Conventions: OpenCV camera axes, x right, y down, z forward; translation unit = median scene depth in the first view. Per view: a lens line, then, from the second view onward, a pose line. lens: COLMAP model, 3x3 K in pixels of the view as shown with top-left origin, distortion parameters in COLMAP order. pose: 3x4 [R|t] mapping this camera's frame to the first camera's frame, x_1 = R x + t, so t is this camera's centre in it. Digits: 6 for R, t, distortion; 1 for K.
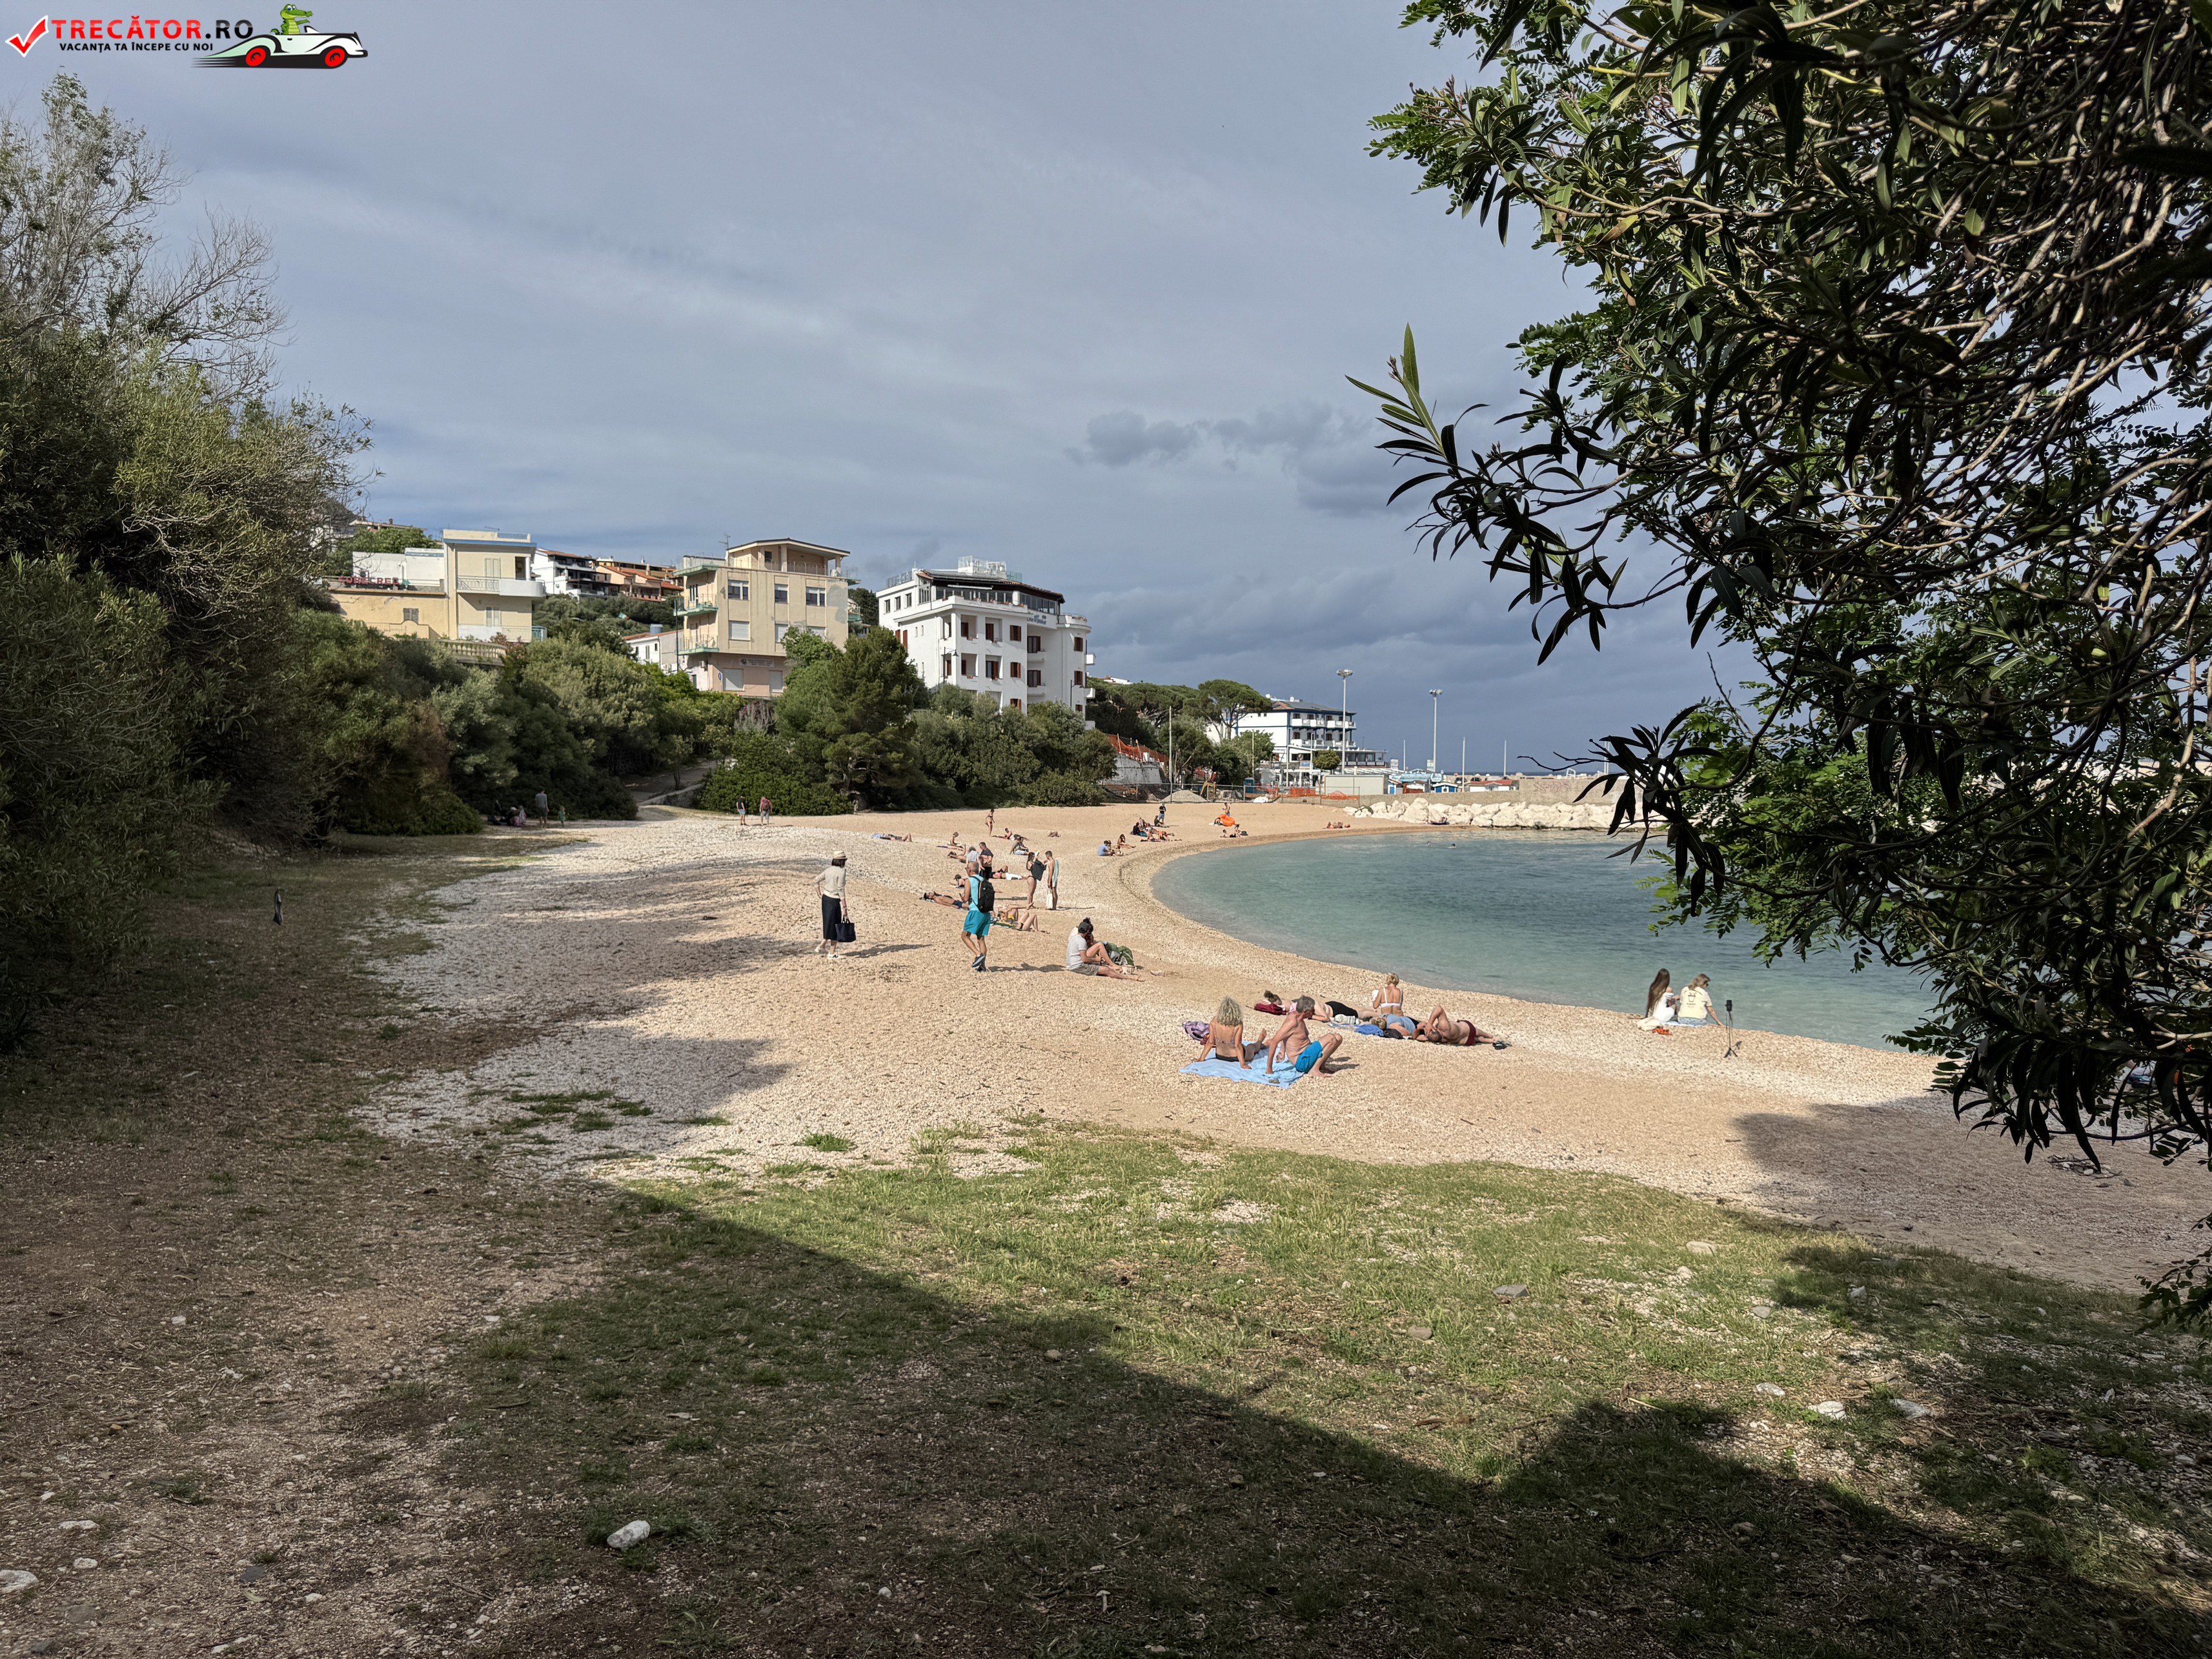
lens RADIAL K [[1553.8, 0, 1118.5], [0, 1553.8, 837.3], [0, 0, 1]] dist [0.168421, -0.341028]
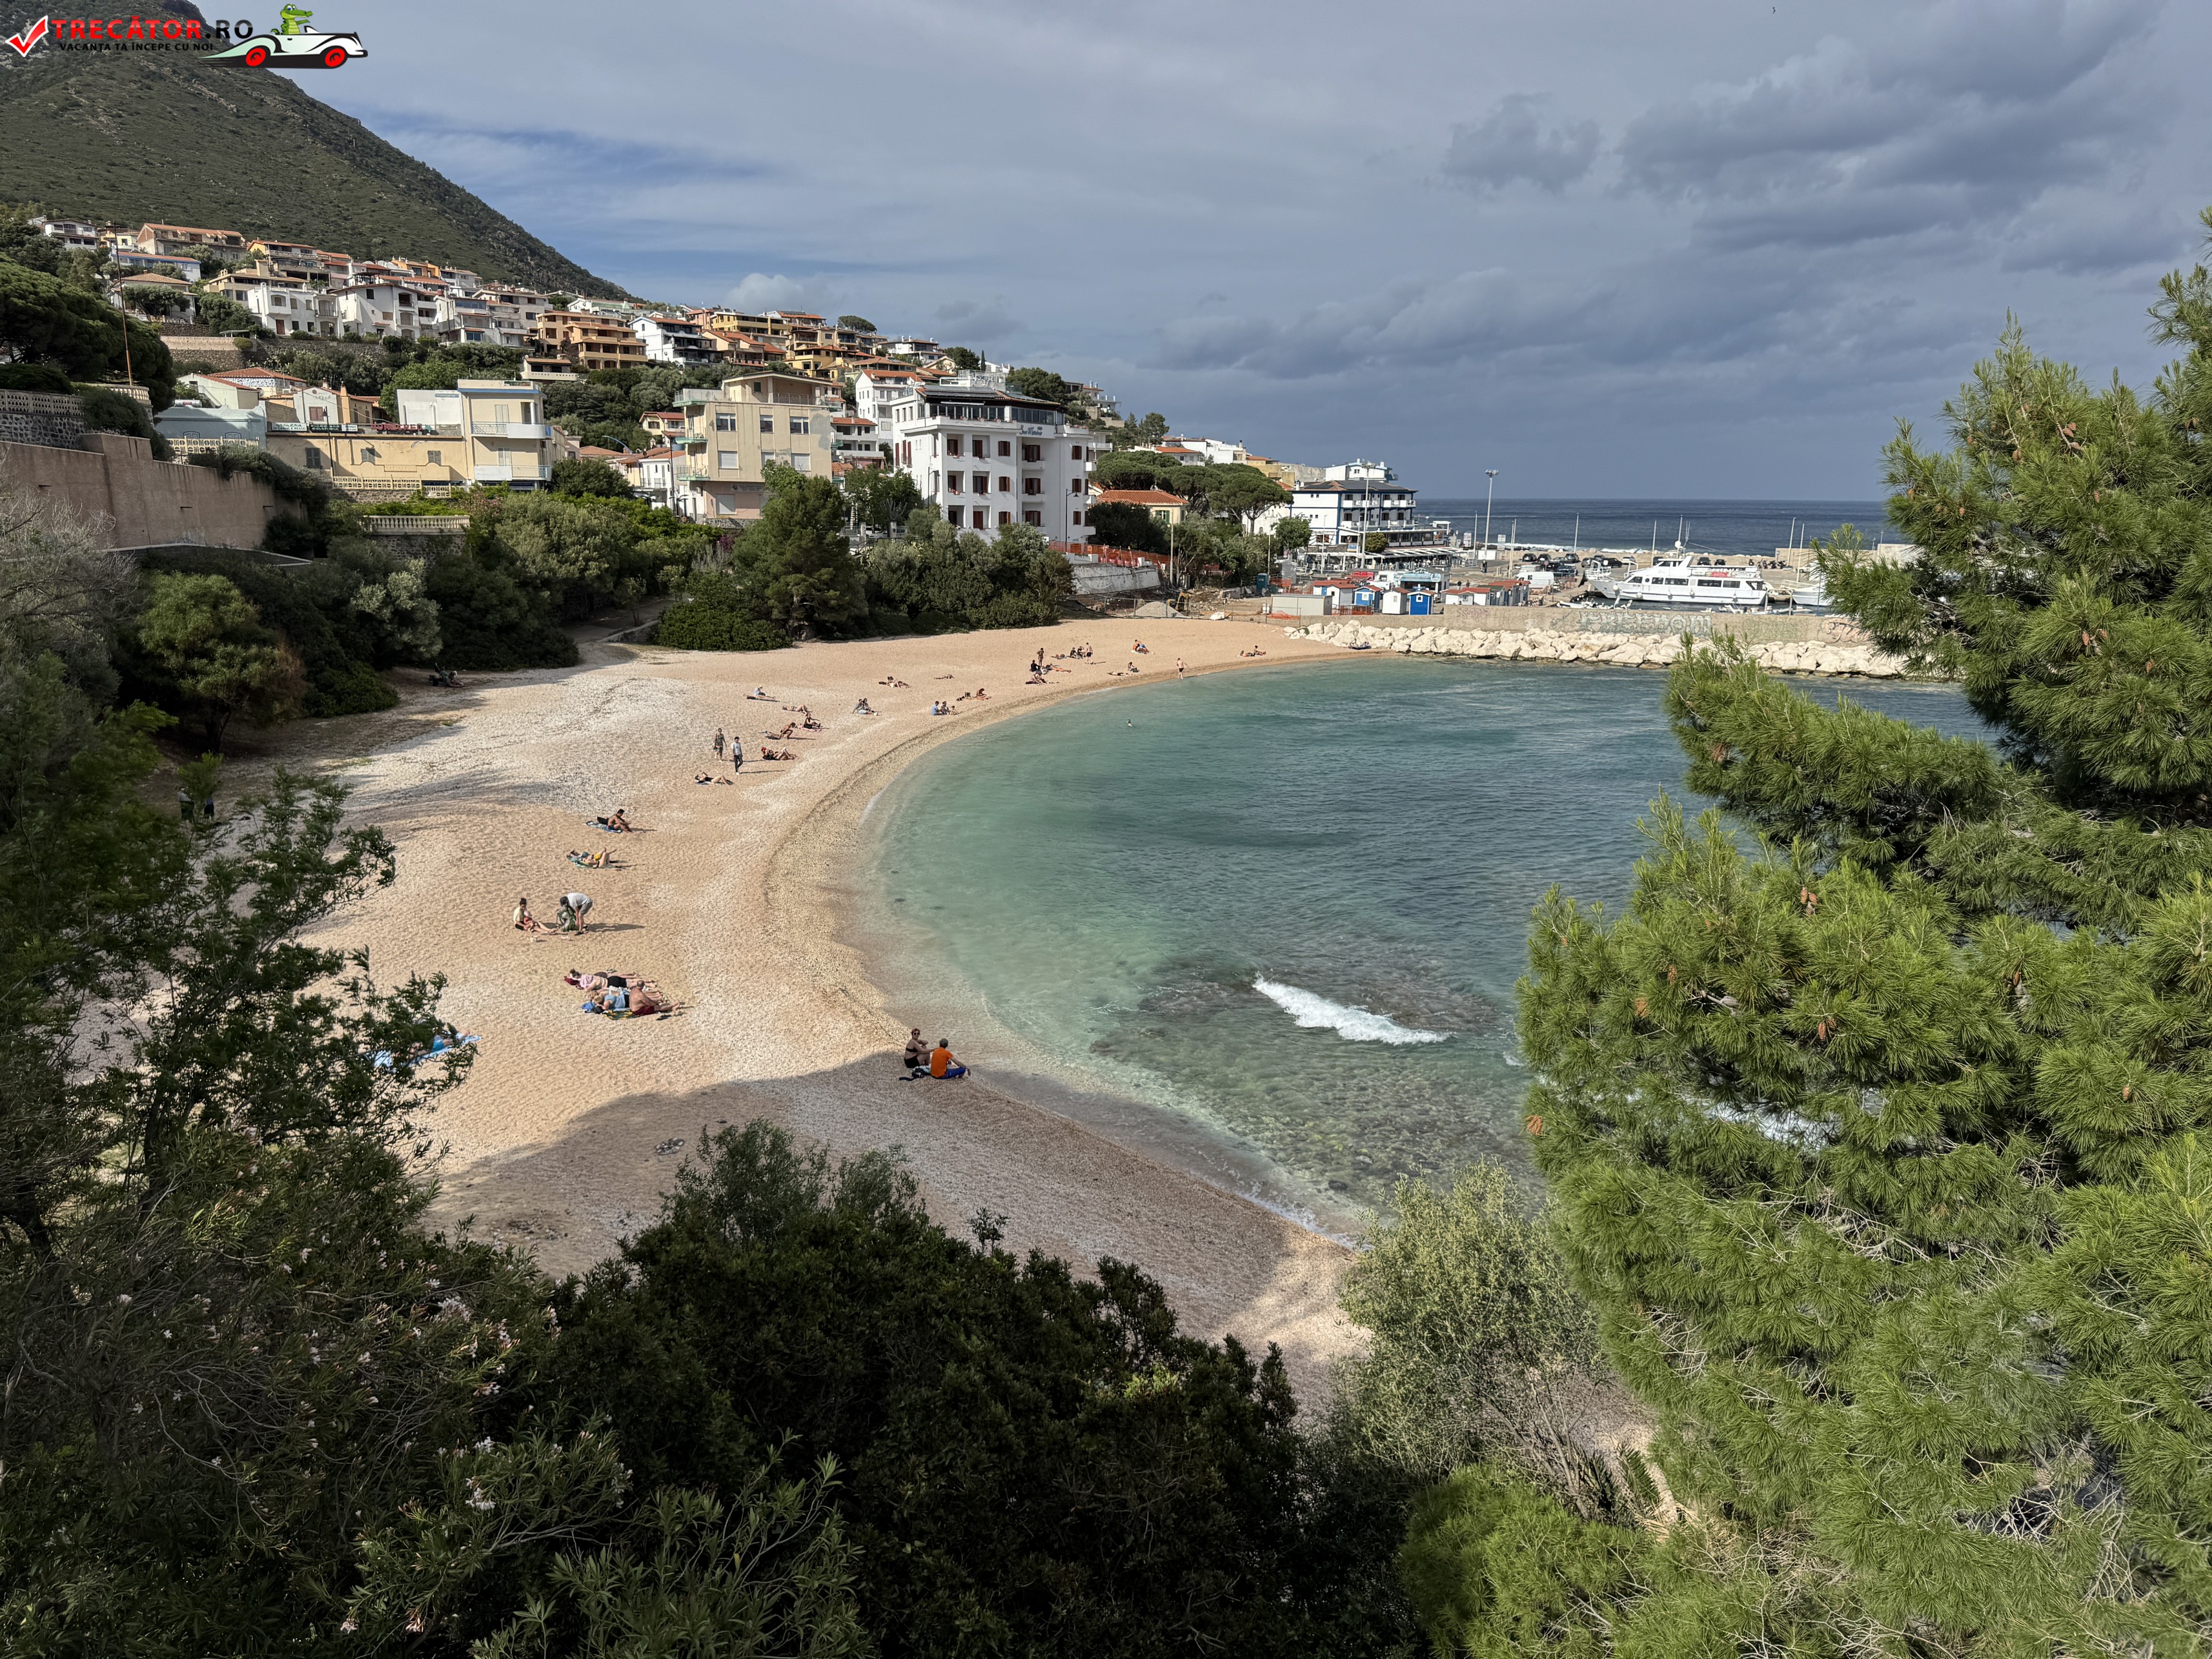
lens RADIAL K [[1555.1, 0, 1110.5], [0, 1555.1, 830.3], [0, 0, 1]] dist [0.172260, -0.359249]
pose [[0.992366, 0.034616, -0.118373, 0.149337], [-0.014217, 0.985511, 0.169013, -0.058461], [0.122509, -0.166040, 0.978480, -0.092624]]
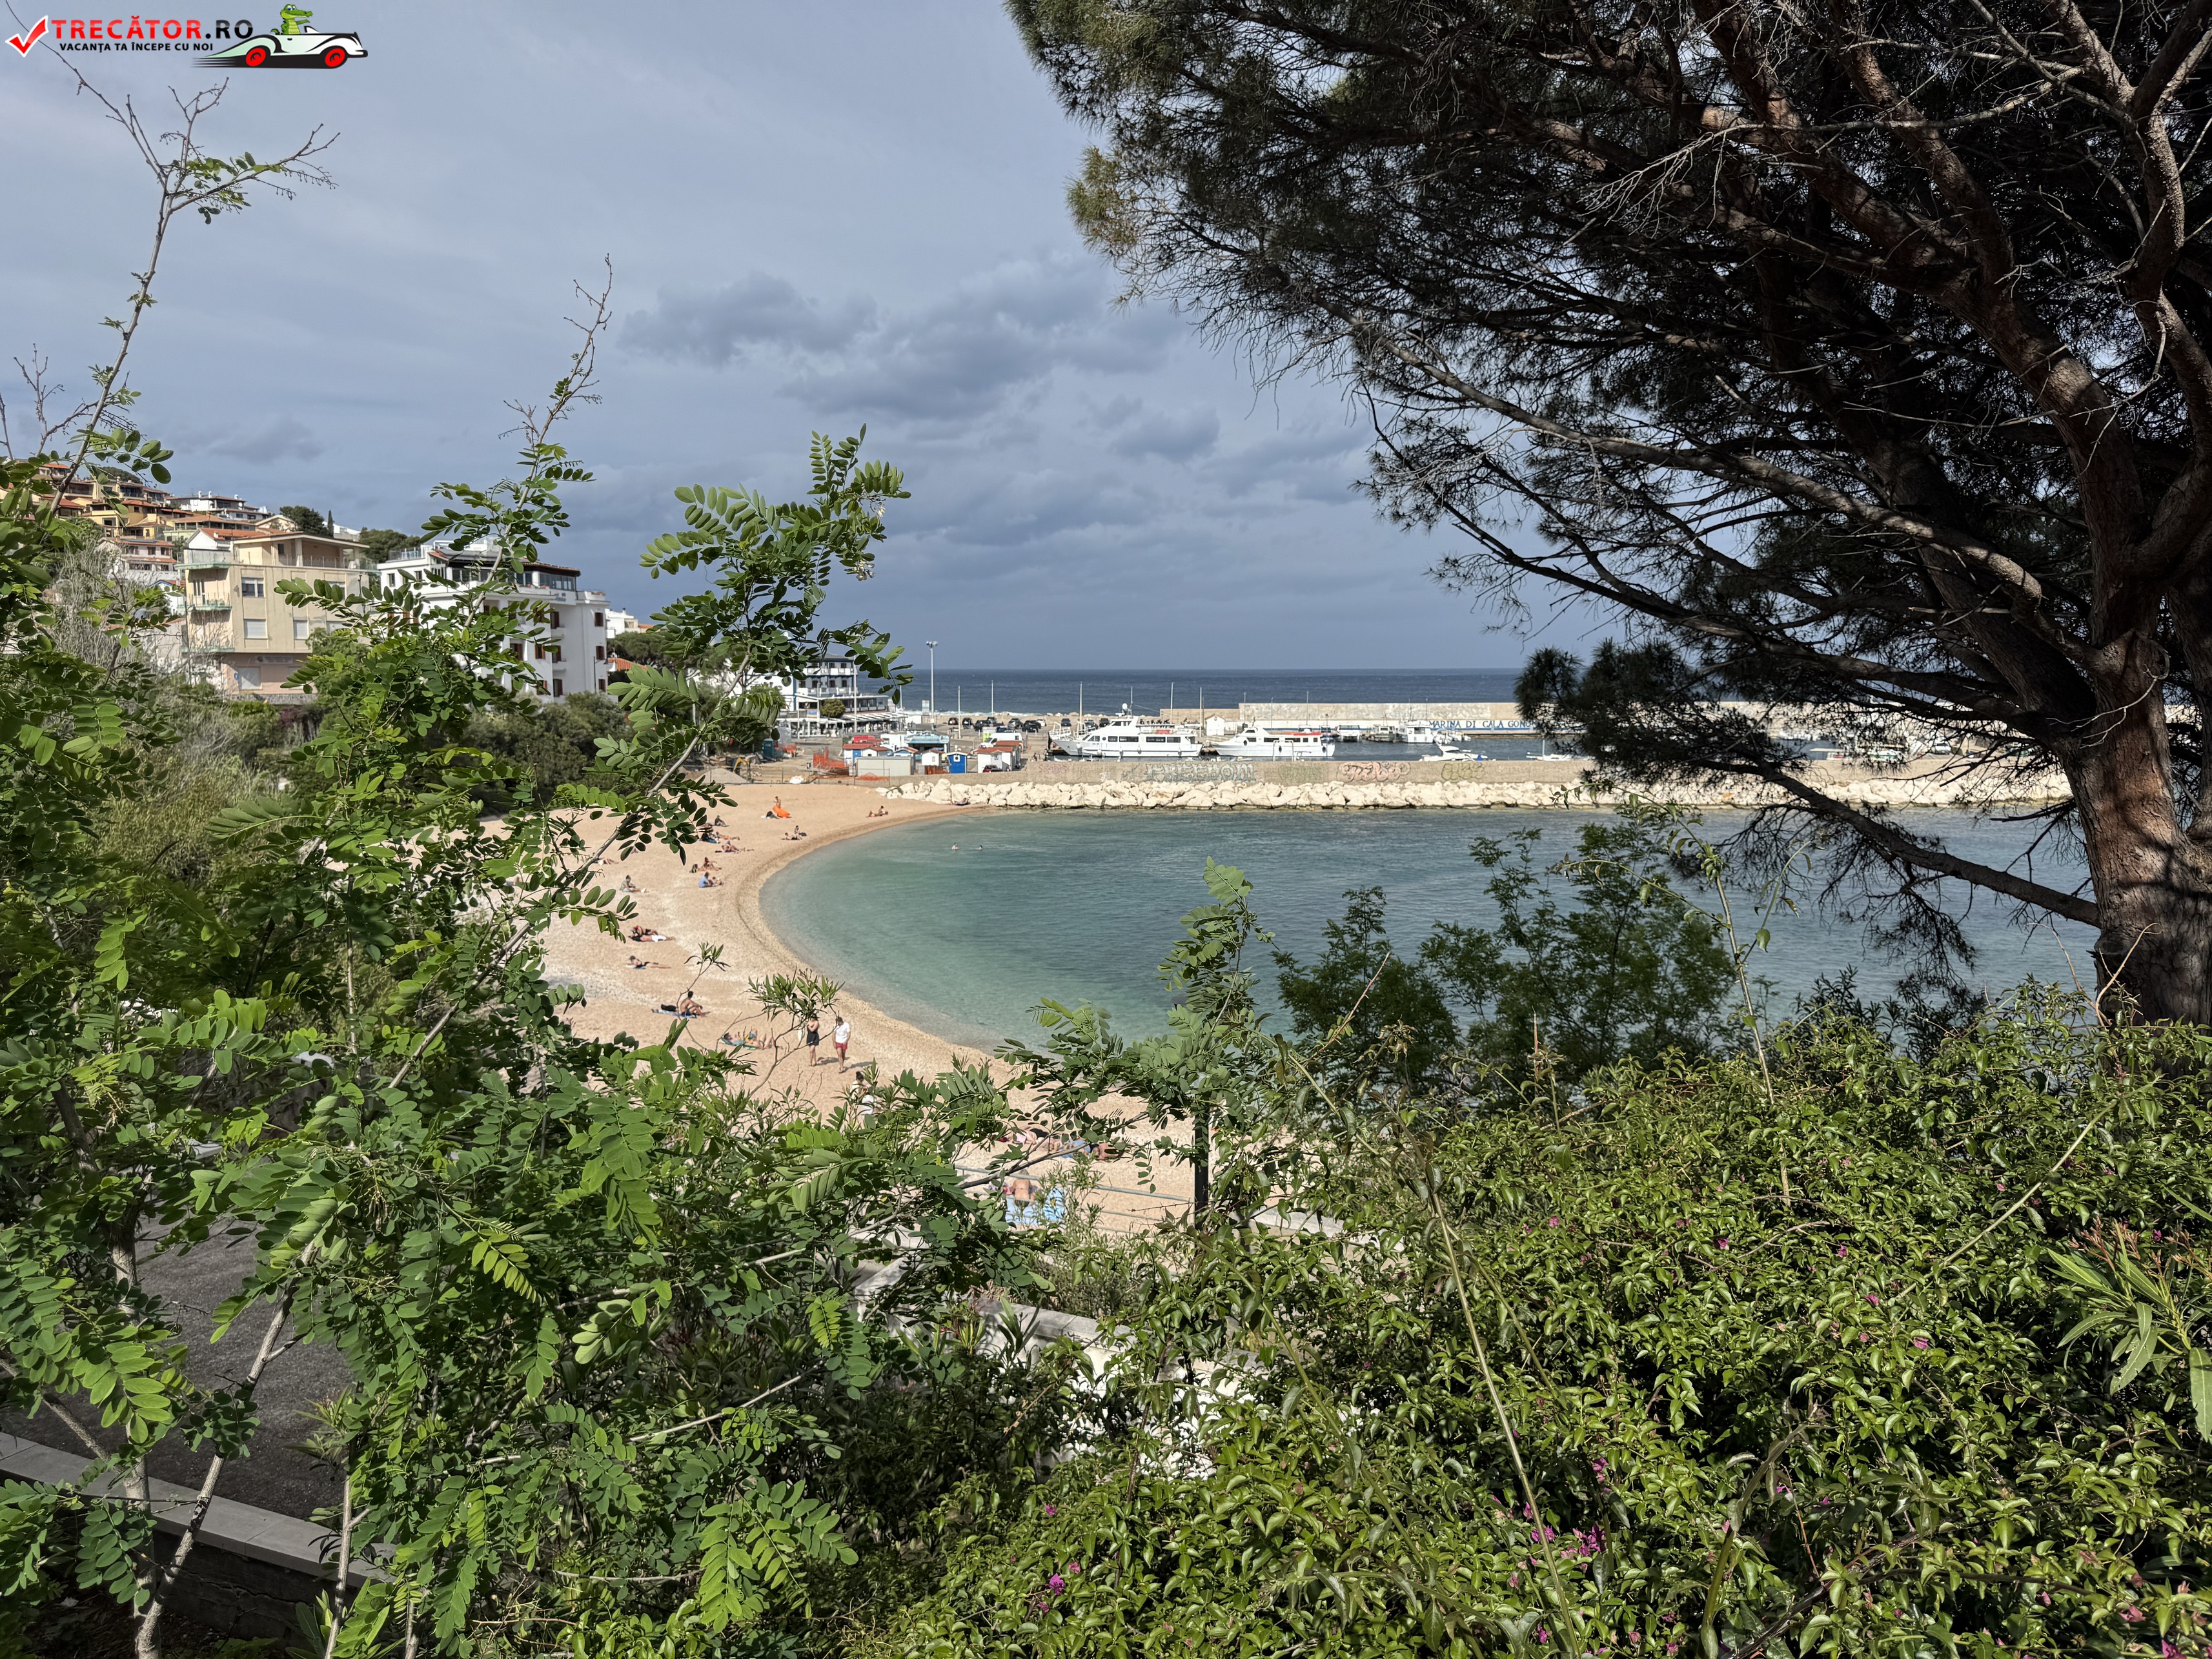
lens RADIAL K [[1553.8, 0, 1118.5], [0, 1553.8, 837.3], [0, 0, 1]] dist [0.168421, -0.341028]
pose [[0.943964, -0.036195, 0.328058, -0.055229], [0.013956, 0.997457, 0.069893, -0.056296], [-0.329754, -0.061398, 0.942068, -0.101102]]
